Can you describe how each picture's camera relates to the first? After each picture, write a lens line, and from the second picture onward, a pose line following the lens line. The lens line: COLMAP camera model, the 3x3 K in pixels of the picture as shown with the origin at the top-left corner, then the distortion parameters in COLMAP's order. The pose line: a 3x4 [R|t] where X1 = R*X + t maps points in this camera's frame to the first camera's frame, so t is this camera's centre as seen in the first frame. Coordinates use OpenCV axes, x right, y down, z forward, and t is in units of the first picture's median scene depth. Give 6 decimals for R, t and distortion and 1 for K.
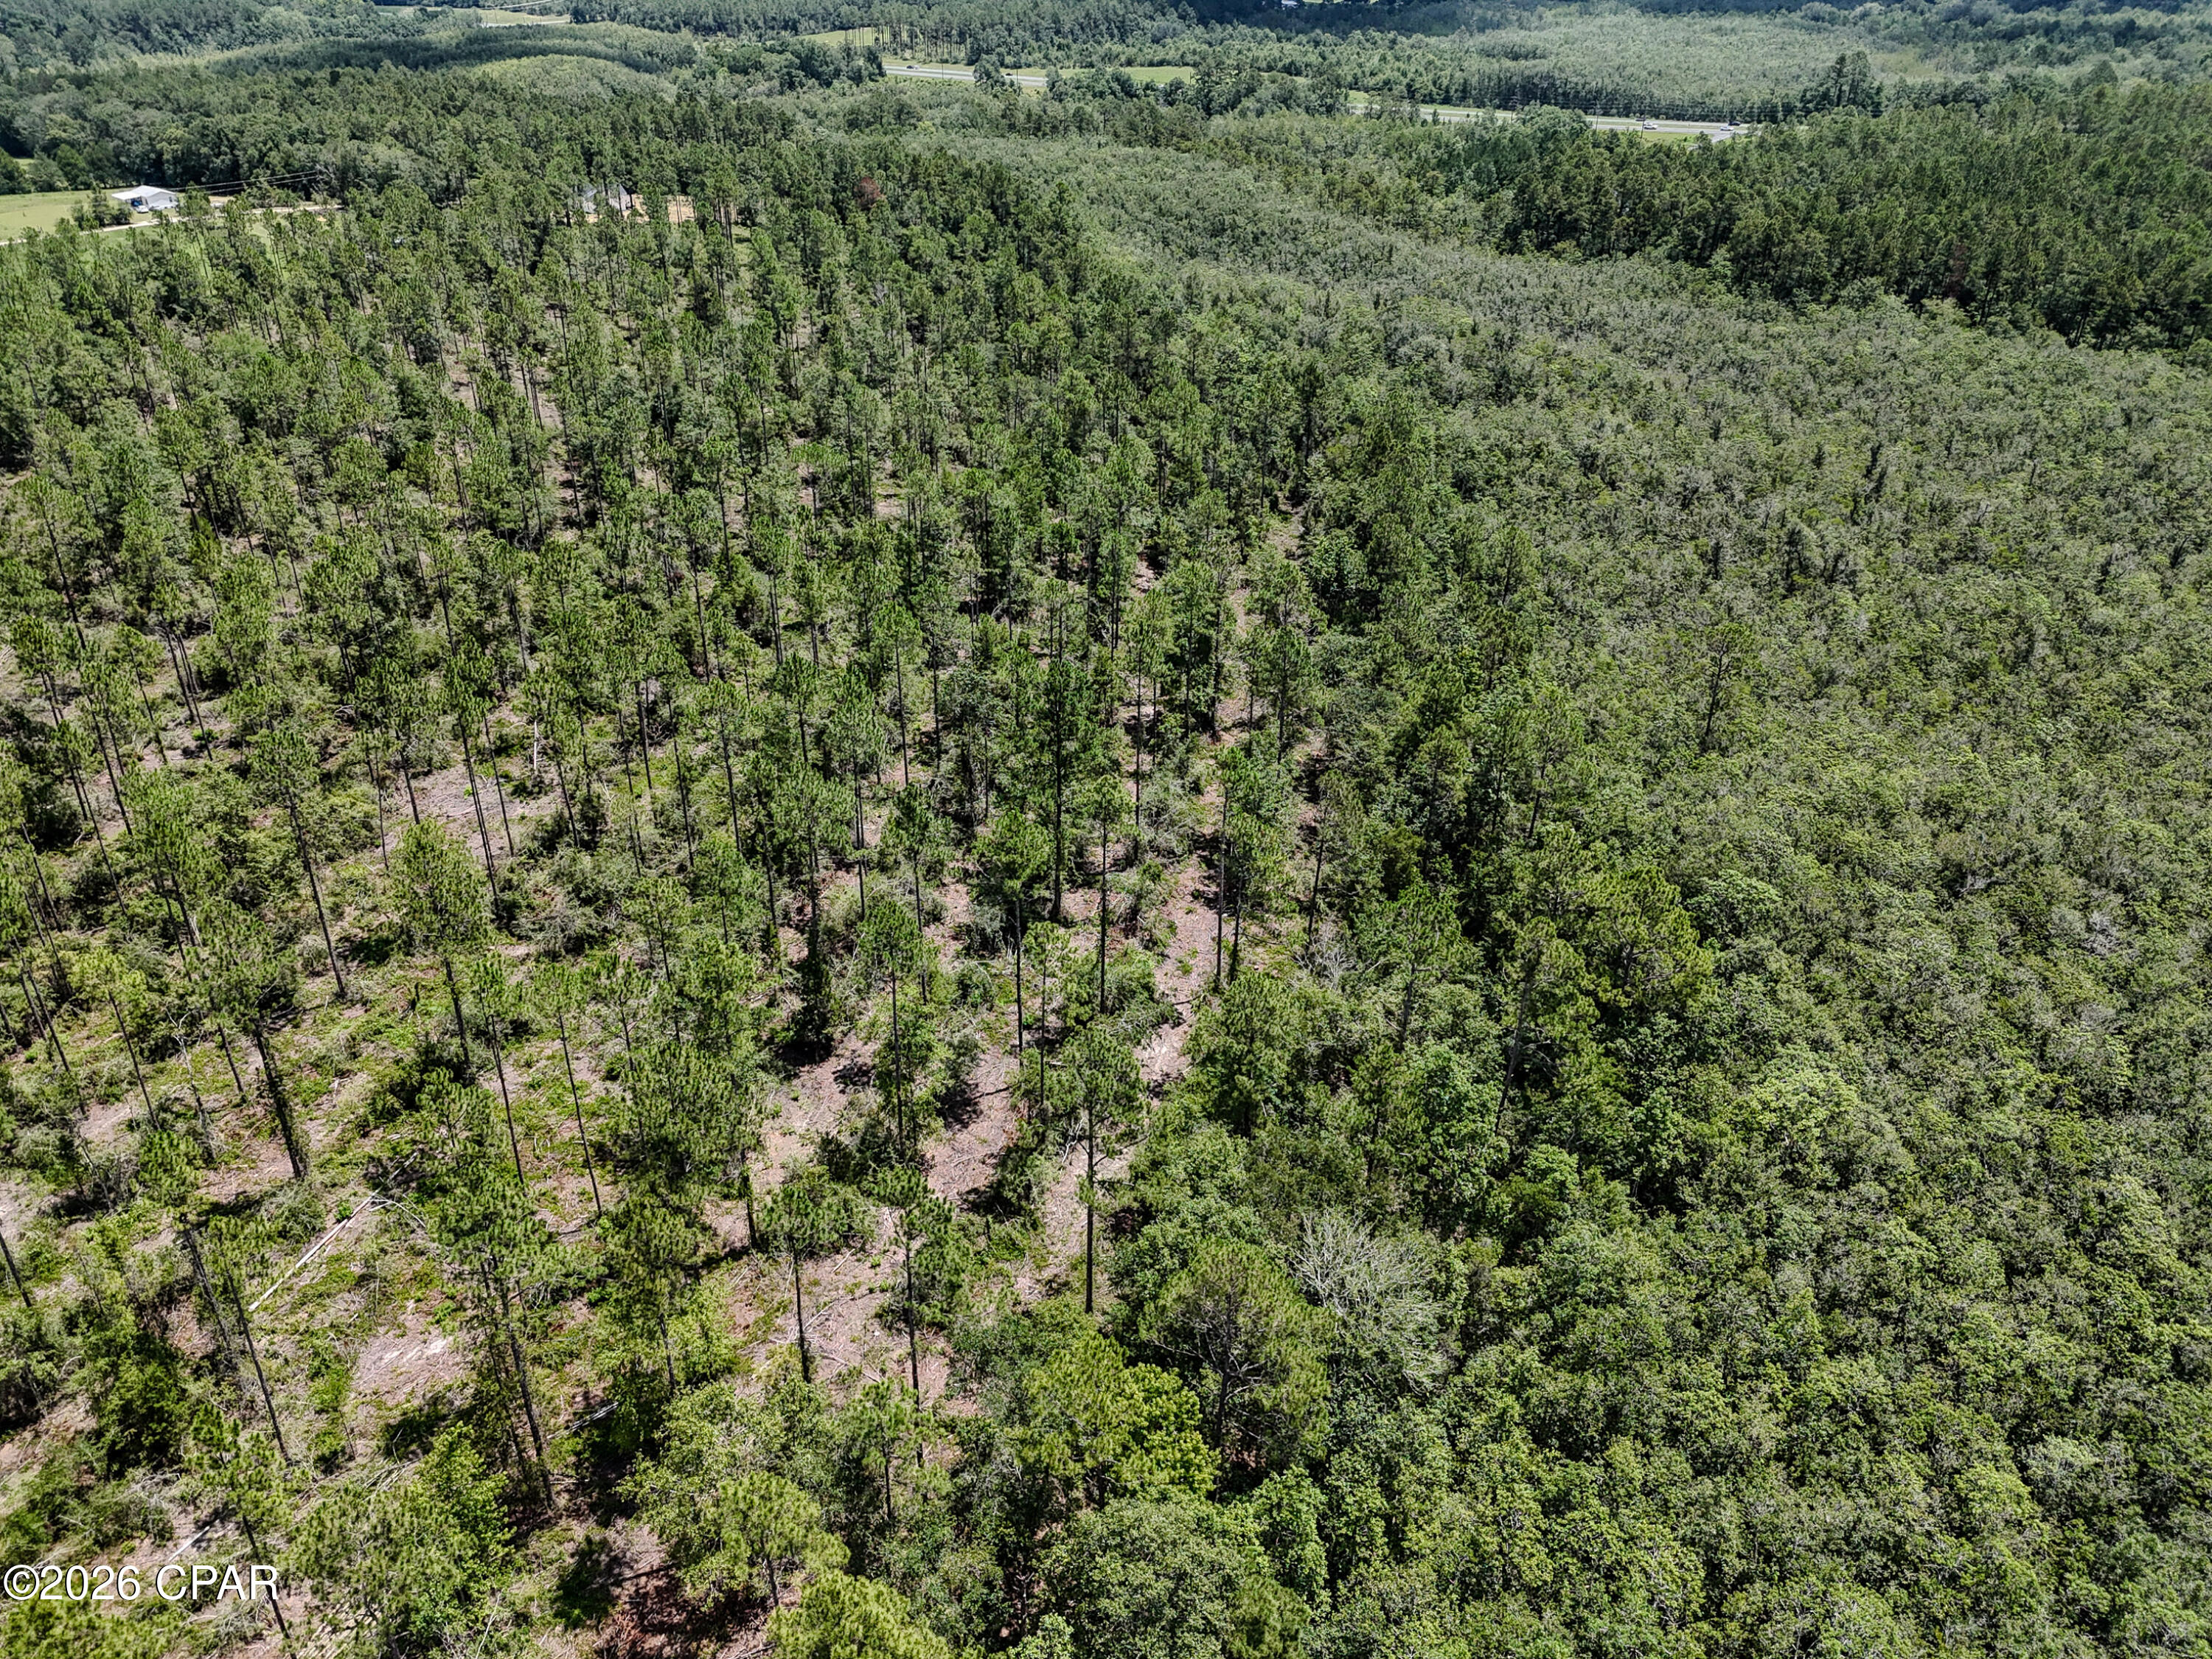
lens RADIAL K [[1592.9, 0, 1067.1], [0, 1592.9, 838.5], [0, 0, 1]] dist [0.061651, -0.053376]
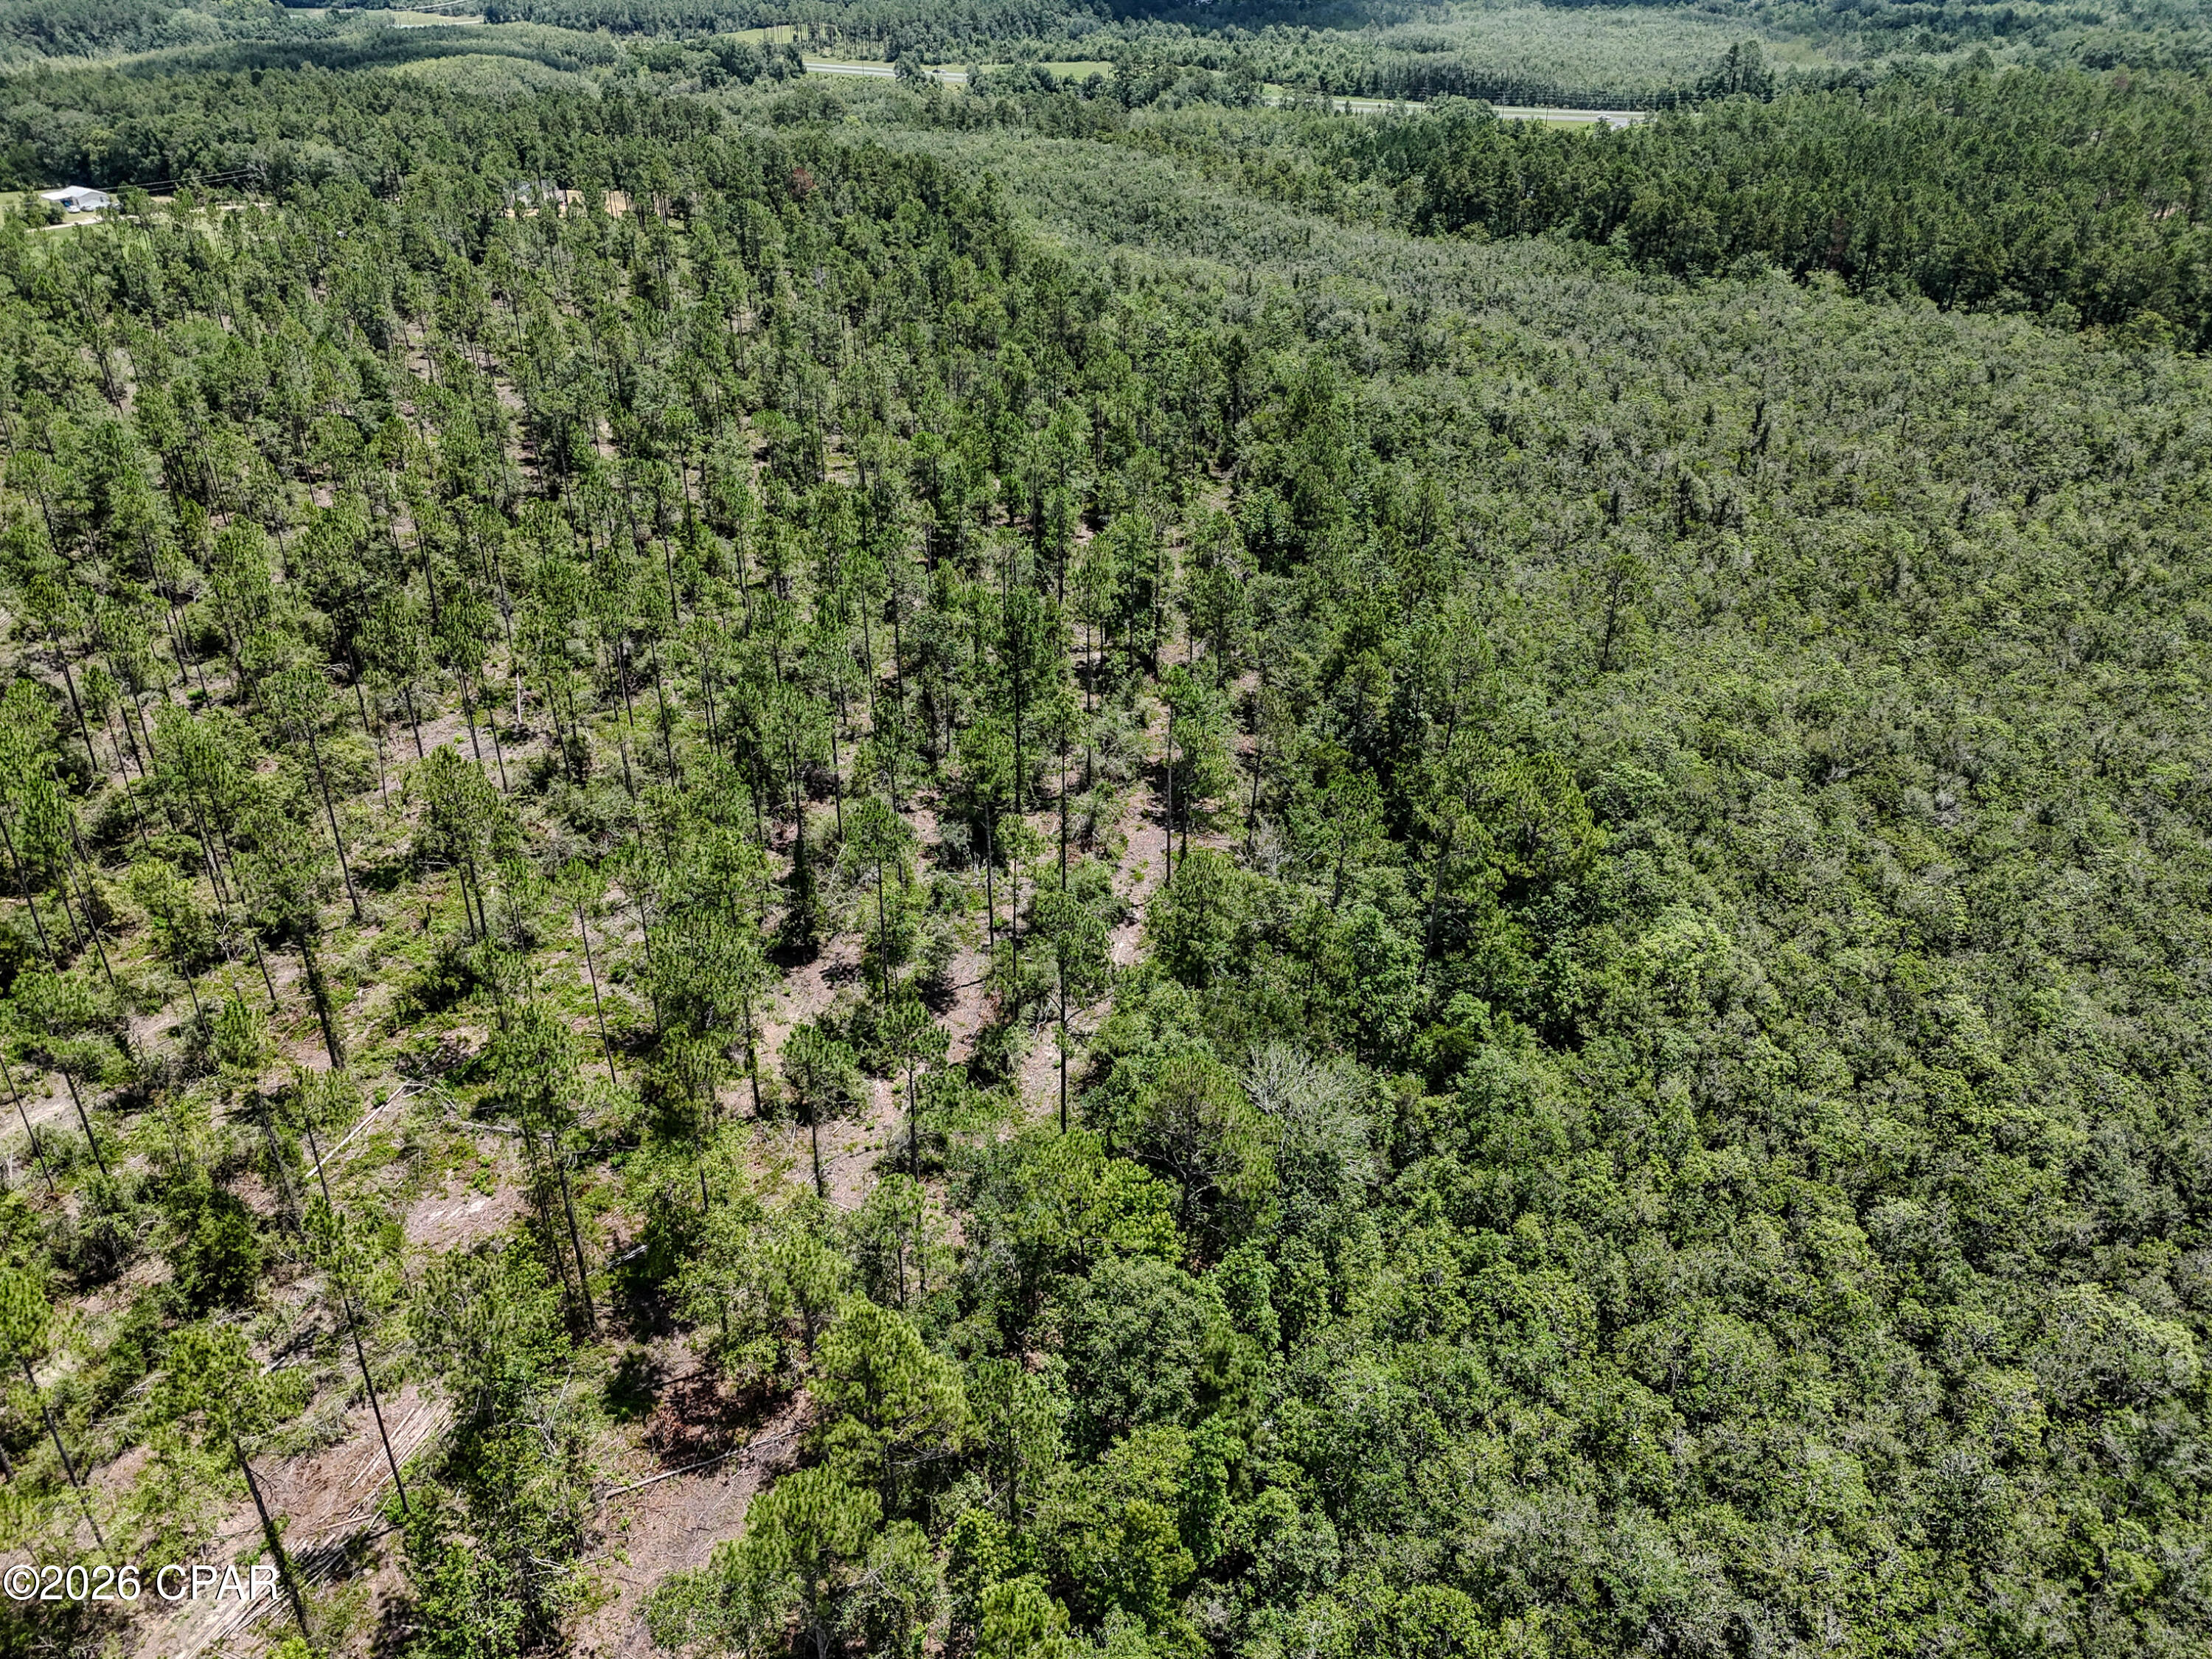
lens RADIAL K [[1592.9, 0, 1067.1], [0, 1592.9, 838.5], [0, 0, 1]] dist [0.061651, -0.053376]
pose [[0.998847, -0.027609, 0.039286, -0.013717], [0.027574, 0.999619, 0.001427, 0.044373], [-0.039310, -0.000342, 0.999227, -0.074101]]
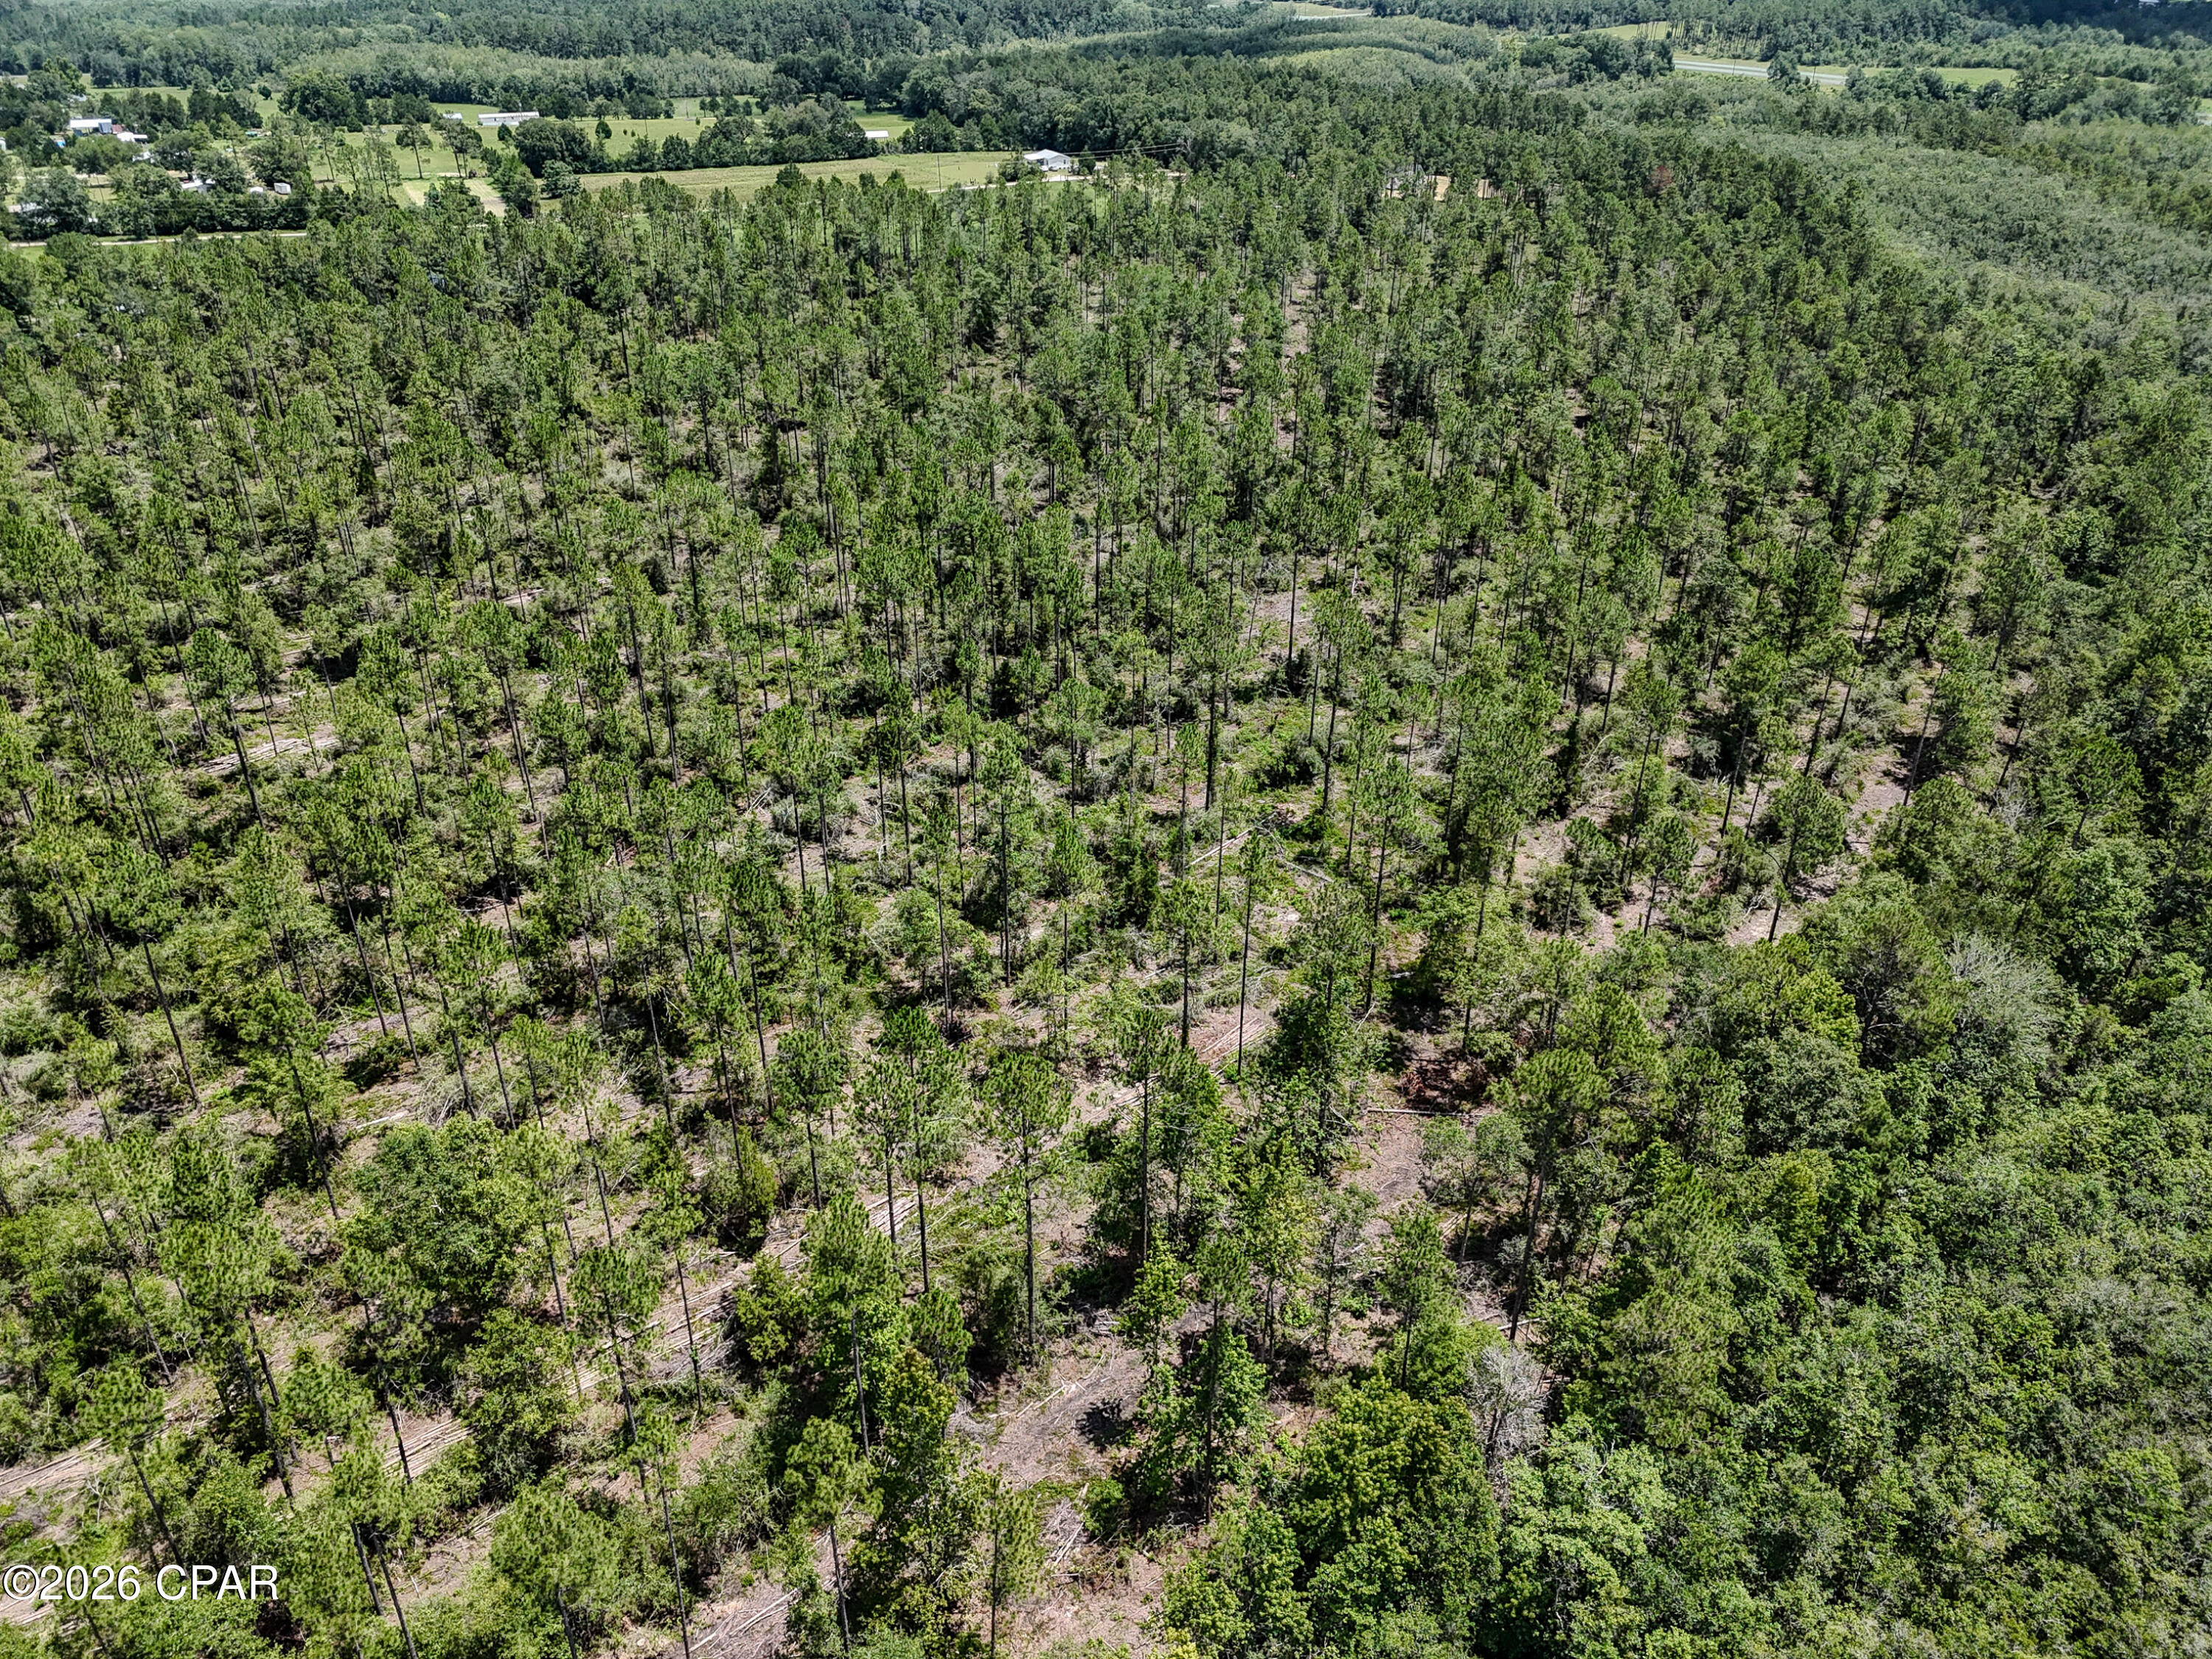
lens RADIAL K [[1565.9, 0, 1106.0], [0, 1565.9, 829.5], [0, 0, 1]] dist [0.074642, -0.067721]
pose [[0.920201, 0.194375, -0.339778, -0.040505], [-0.192148, 0.980528, 0.040544, 0.127850], [0.341043, 0.027979, 0.939631, -0.281459]]
